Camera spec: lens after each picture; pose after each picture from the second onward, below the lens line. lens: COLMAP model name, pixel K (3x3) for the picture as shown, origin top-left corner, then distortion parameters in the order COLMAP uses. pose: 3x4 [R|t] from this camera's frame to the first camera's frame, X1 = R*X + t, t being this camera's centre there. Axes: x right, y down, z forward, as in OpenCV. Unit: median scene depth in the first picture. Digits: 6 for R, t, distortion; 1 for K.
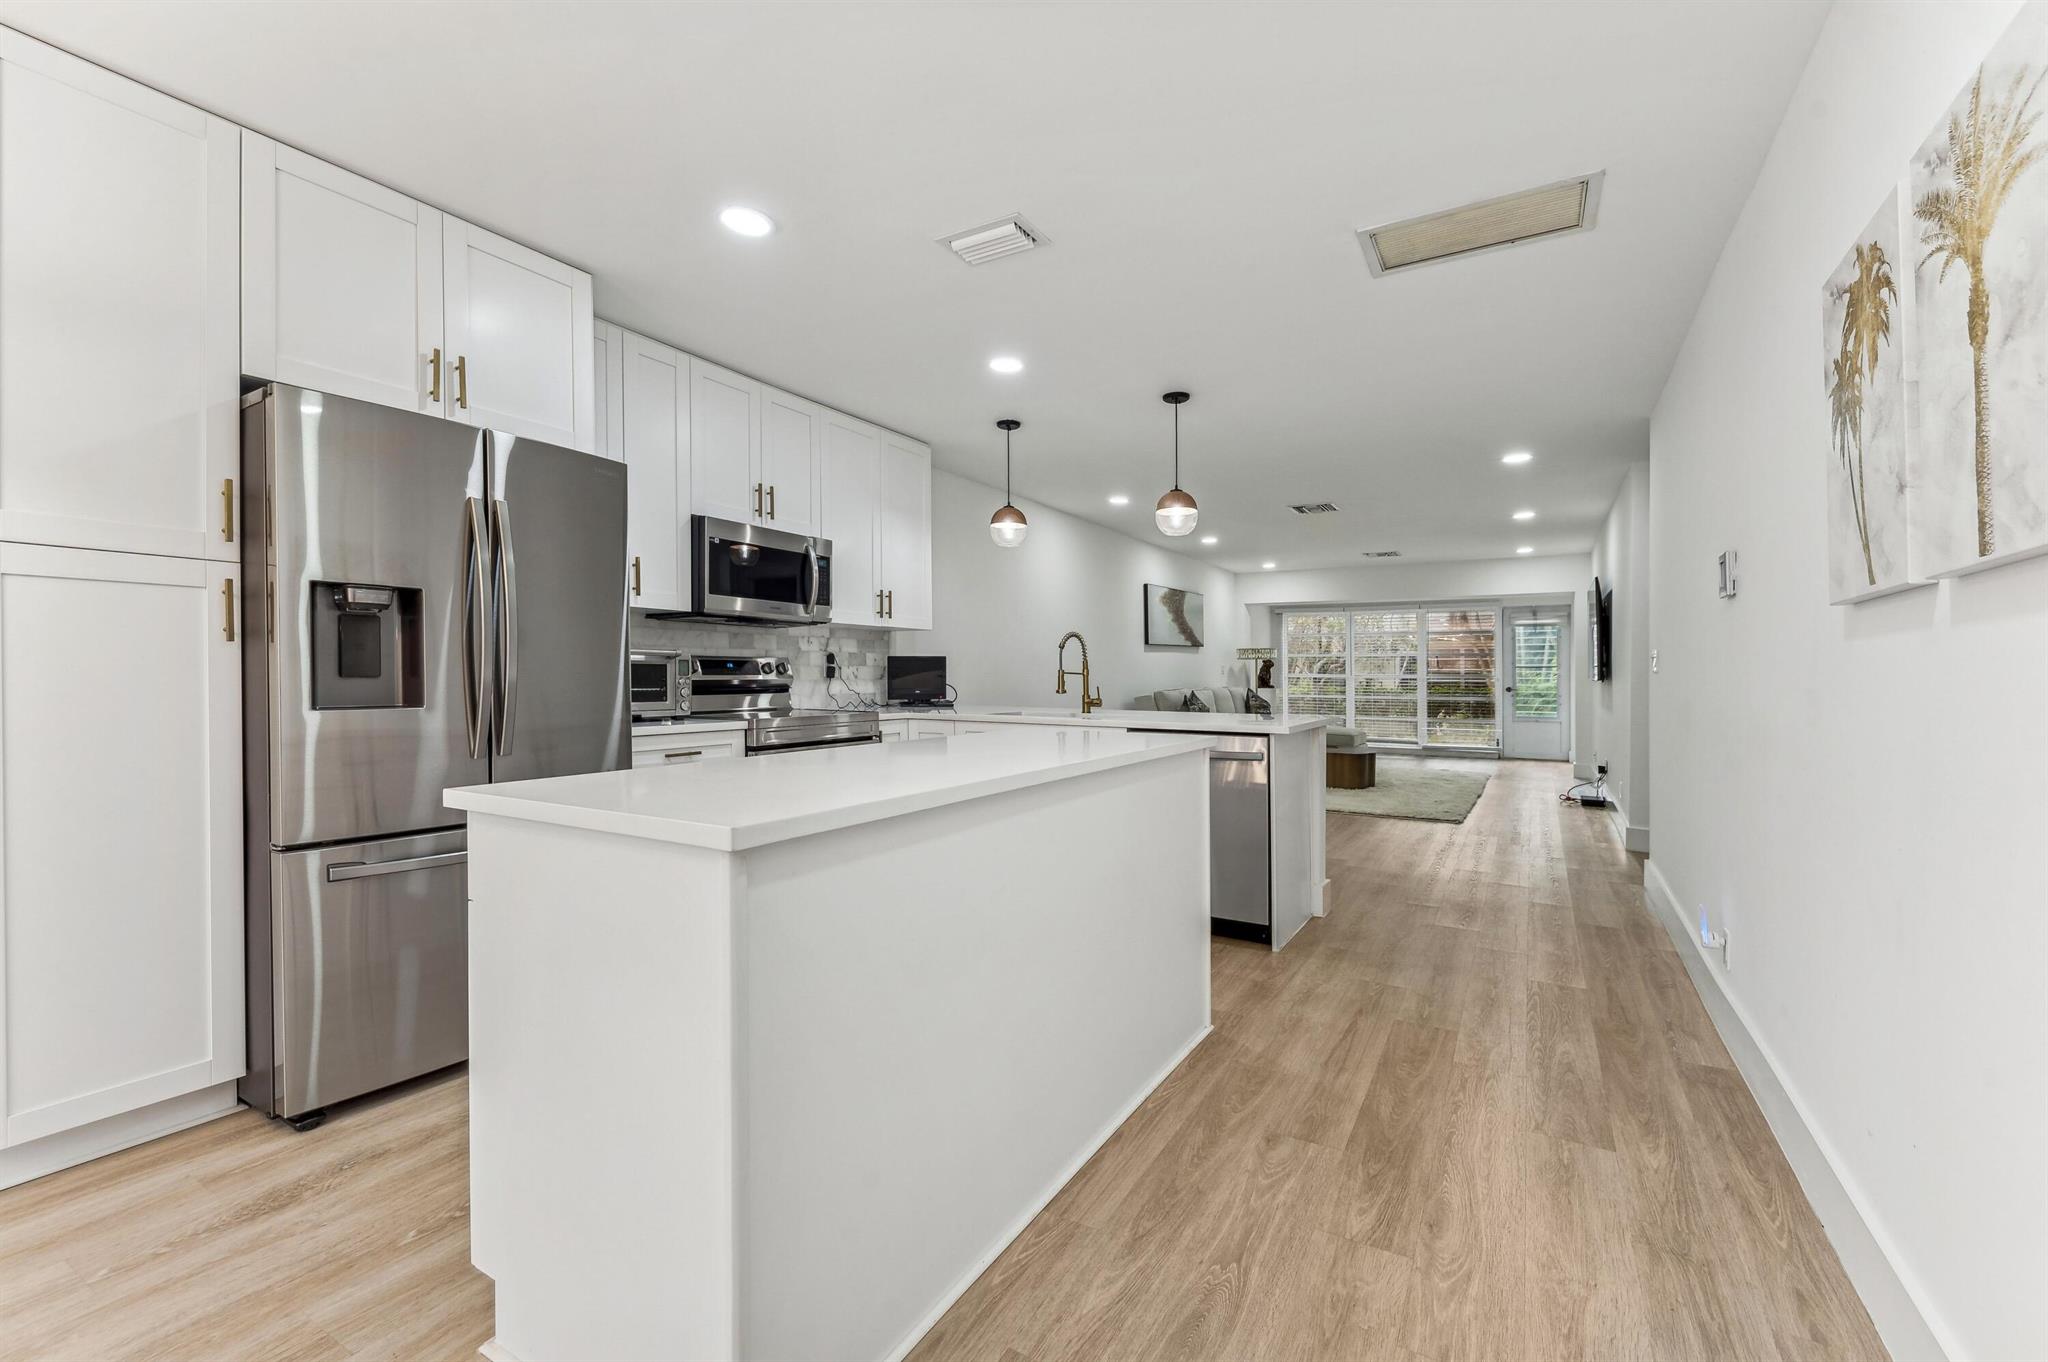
lens RADIAL K [[865.6, 0, 1018.8], [0, 865.6, 676.5], [0, 0, 1]] dist [-0.004865, -0.001506]
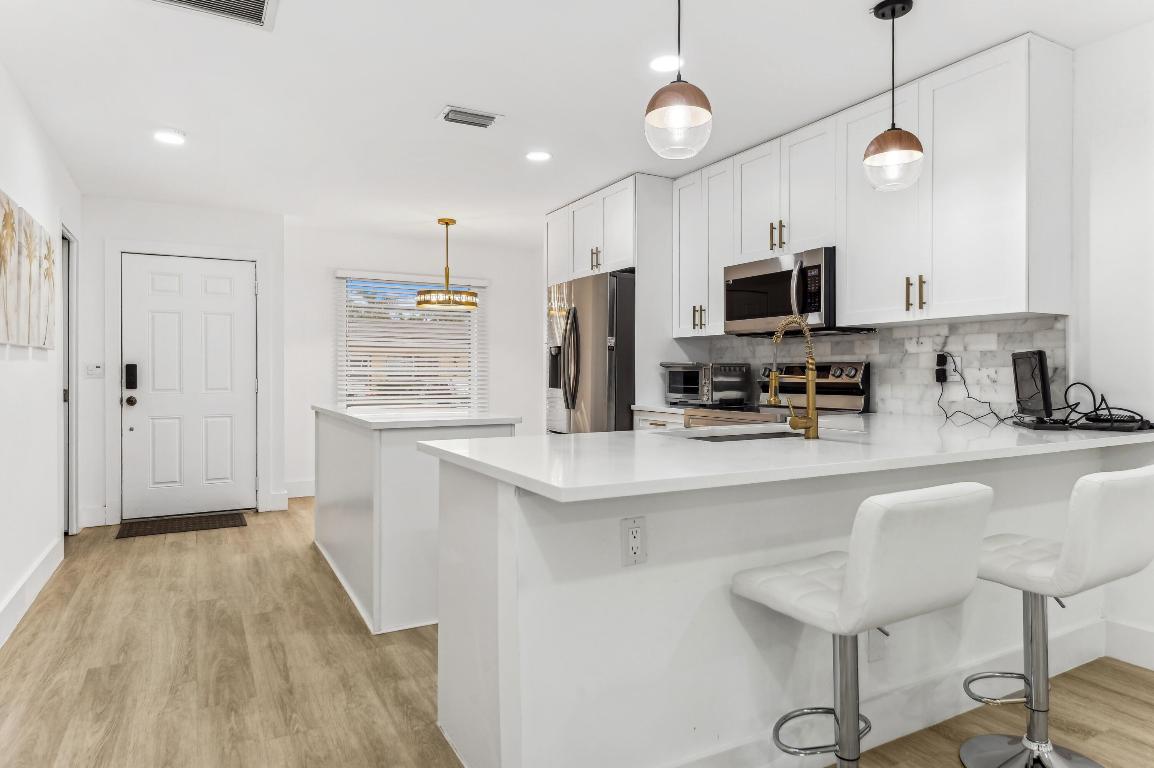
lens RADIAL K [[689.0, 0, 576.8], [0, 689.0, 378.0], [0, 0, 1]] dist [0.003902, -0.004931]
pose [[-0.509467, 0.003682, -0.860482, 1.047069], [-0.003632, 0.999973, 0.006430, -0.010655], [0.860482, 0.006401, -0.509440, 1.917704]]
